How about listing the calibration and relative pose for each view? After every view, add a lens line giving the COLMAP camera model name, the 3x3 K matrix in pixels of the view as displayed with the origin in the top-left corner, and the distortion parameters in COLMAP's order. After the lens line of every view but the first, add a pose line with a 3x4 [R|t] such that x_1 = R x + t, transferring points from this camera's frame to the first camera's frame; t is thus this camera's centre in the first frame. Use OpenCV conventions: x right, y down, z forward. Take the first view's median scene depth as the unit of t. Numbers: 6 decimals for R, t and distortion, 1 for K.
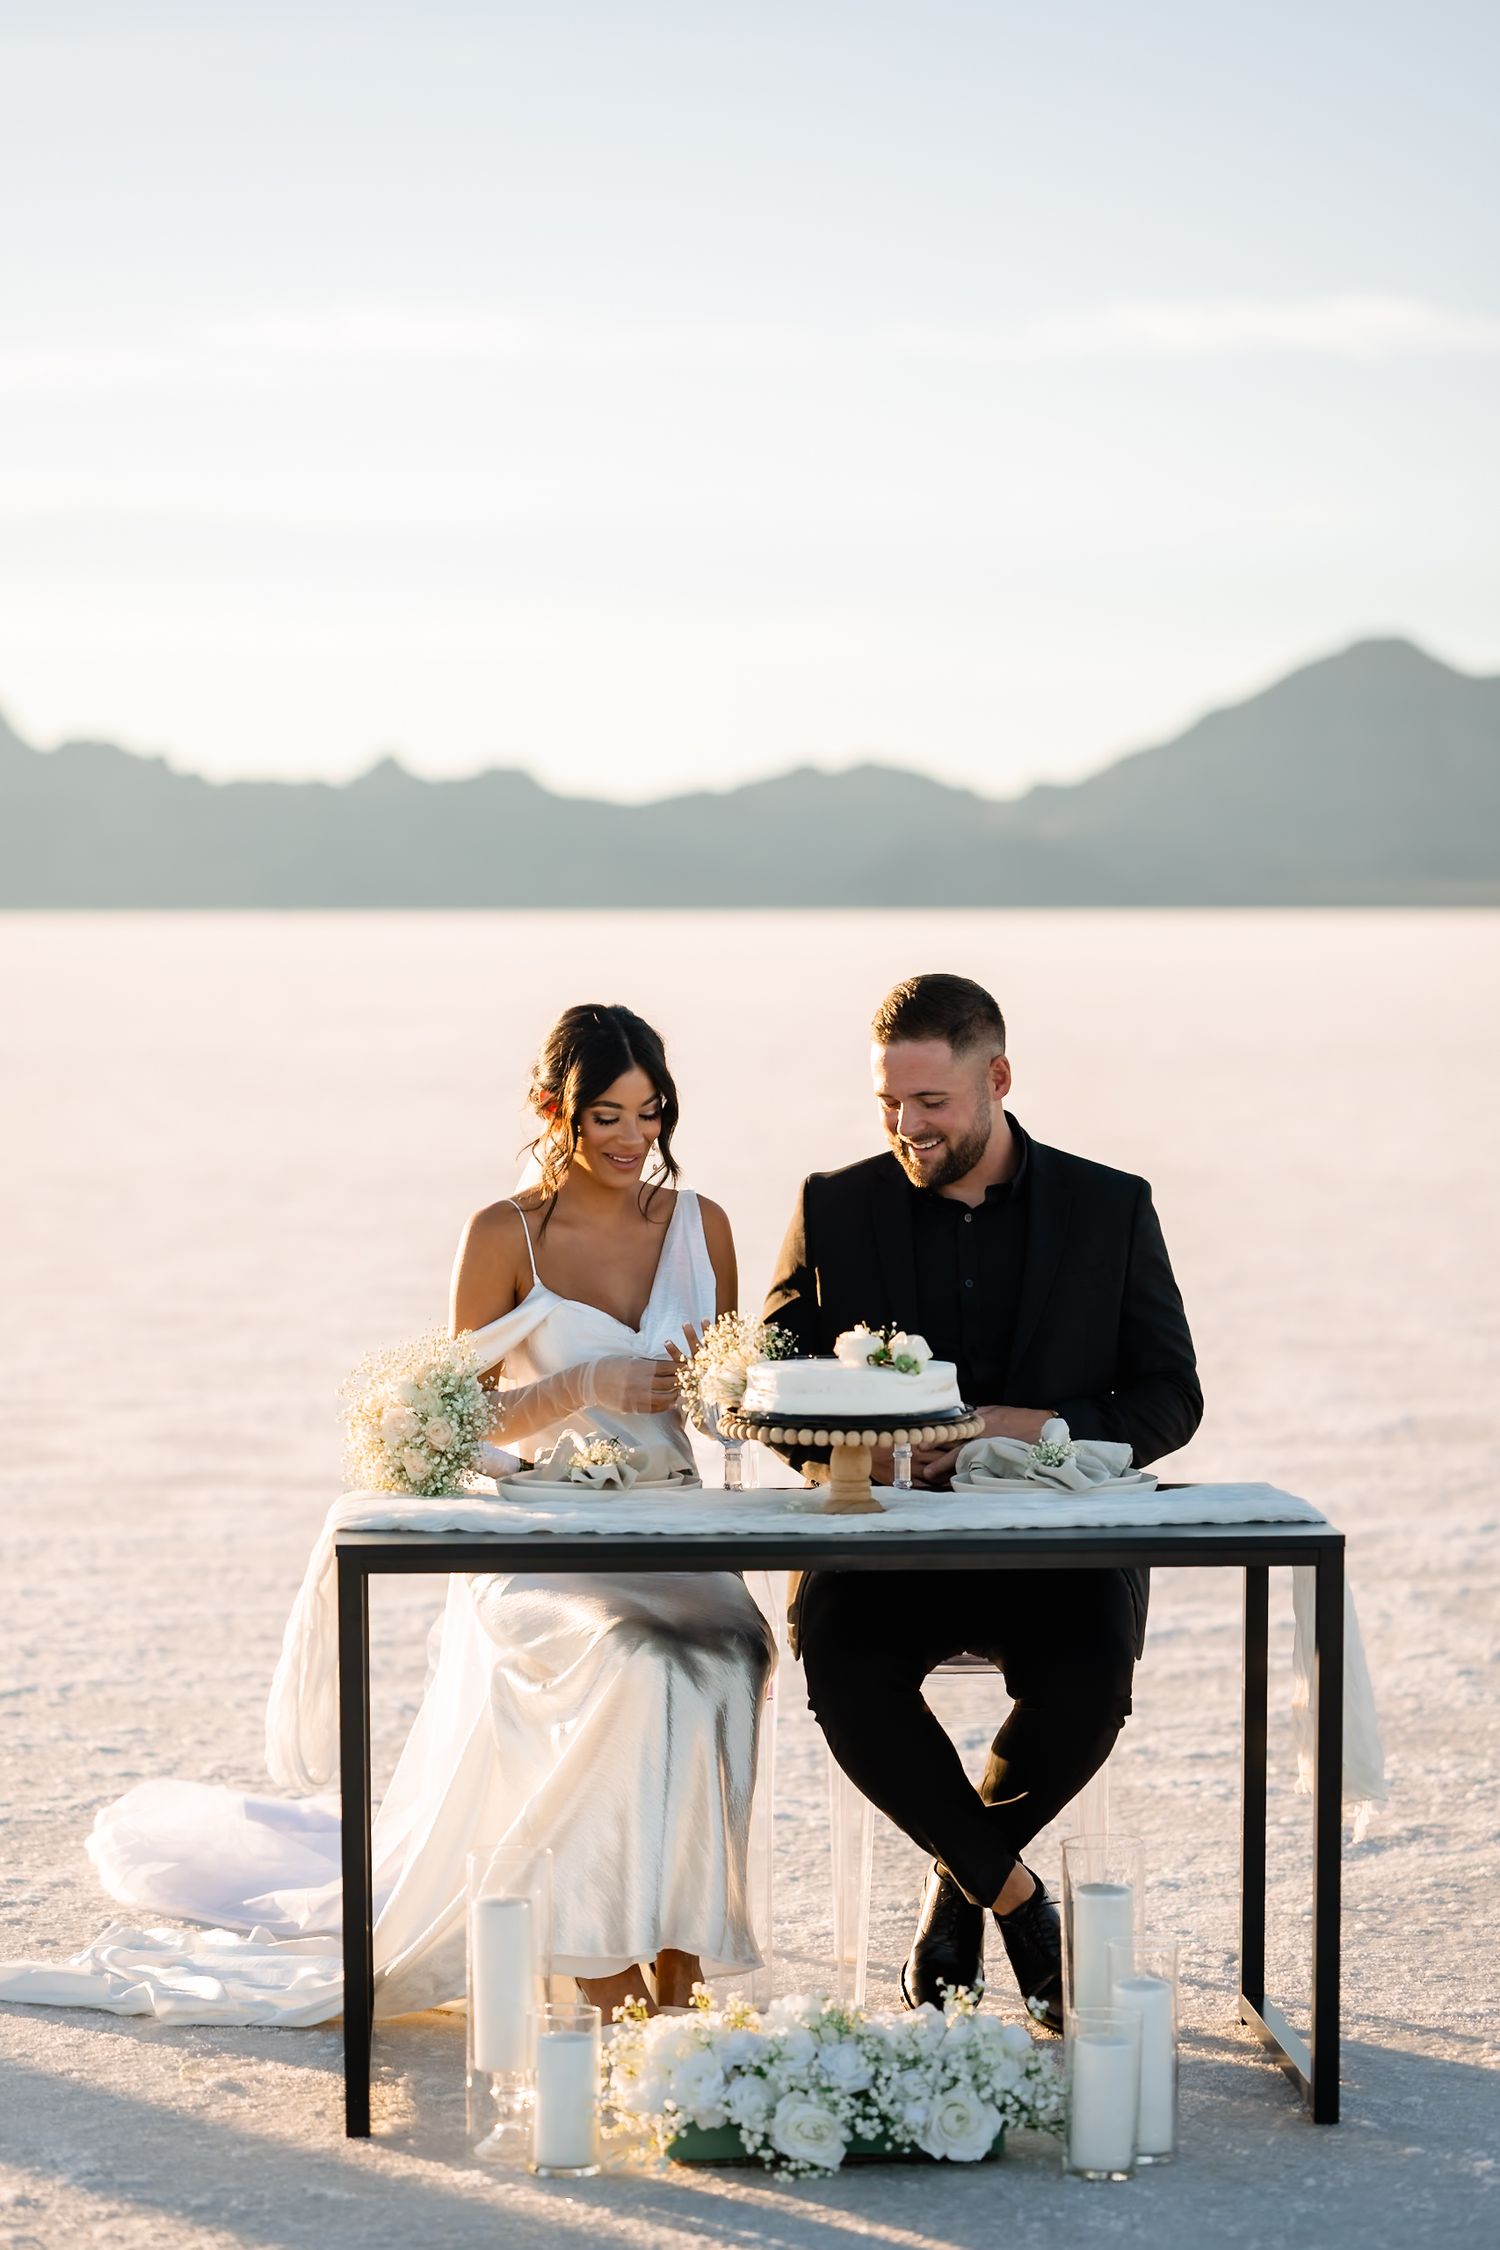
lens RADIAL K [[5520.8, 0, 744.5], [0, 5520.8, 1071.3], [0, 0, 1]] dist [0.024516, -0.368763]
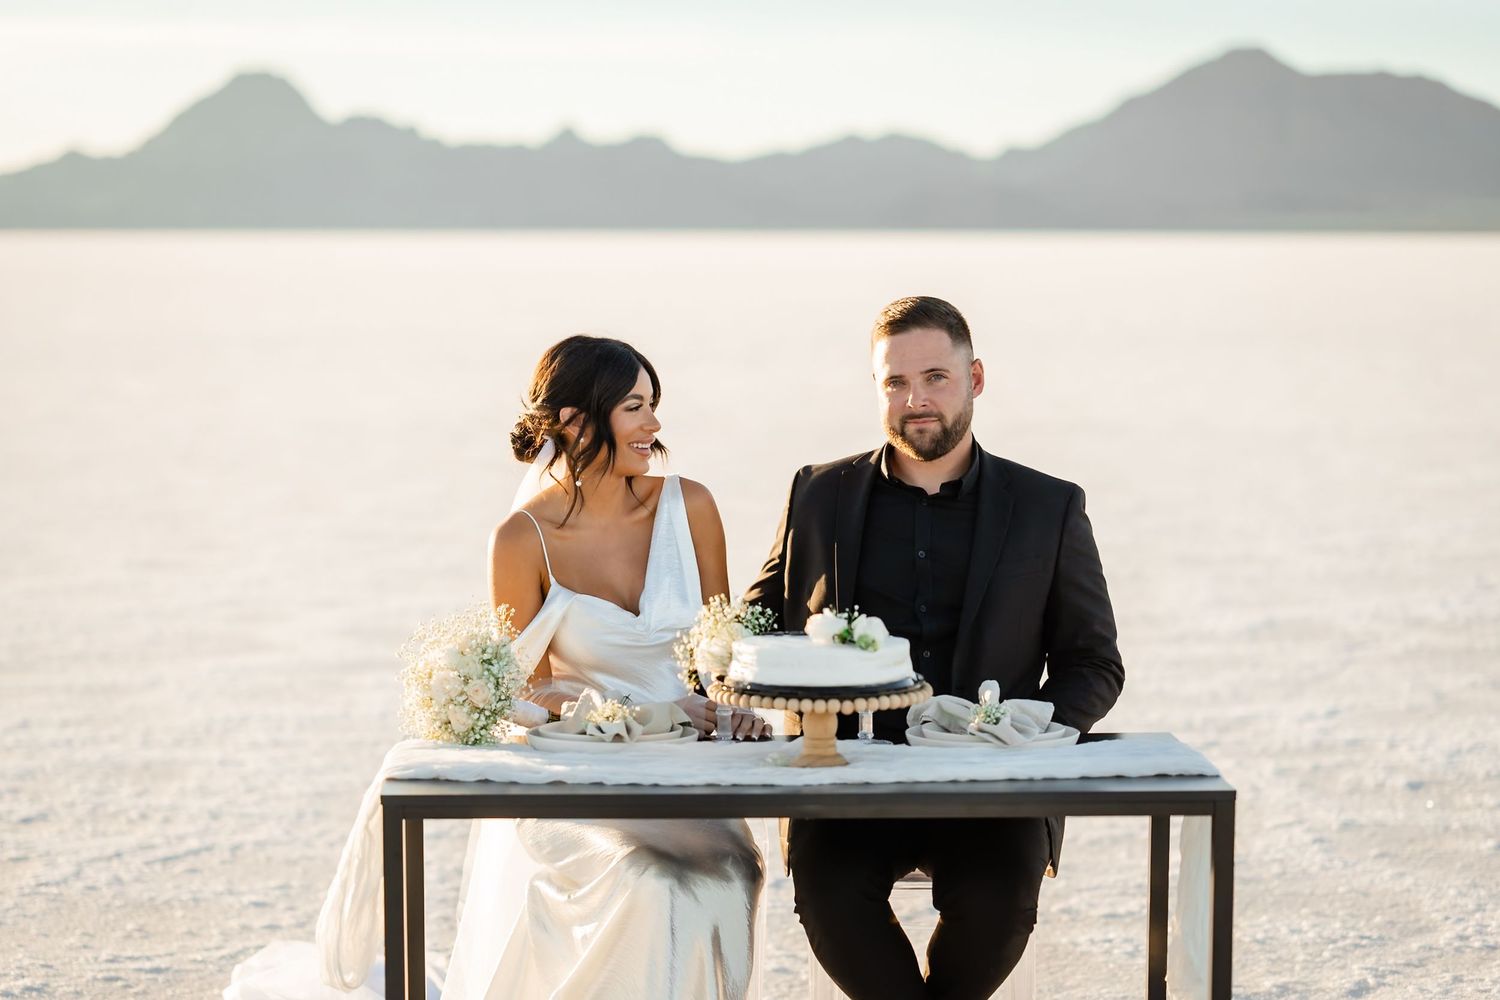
lens RADIAL K [[3680.6, 0, 750.0], [0, 3680.6, 500.0], [0, 0, 1]] dist [0.024516, -0.368763]
pose [[0.999841, 0.005048, -0.017090, 0.013252], [-0.004297, 0.999035, 0.043712, -0.008914], [0.017294, -0.043632, 0.998898, 0.158172]]
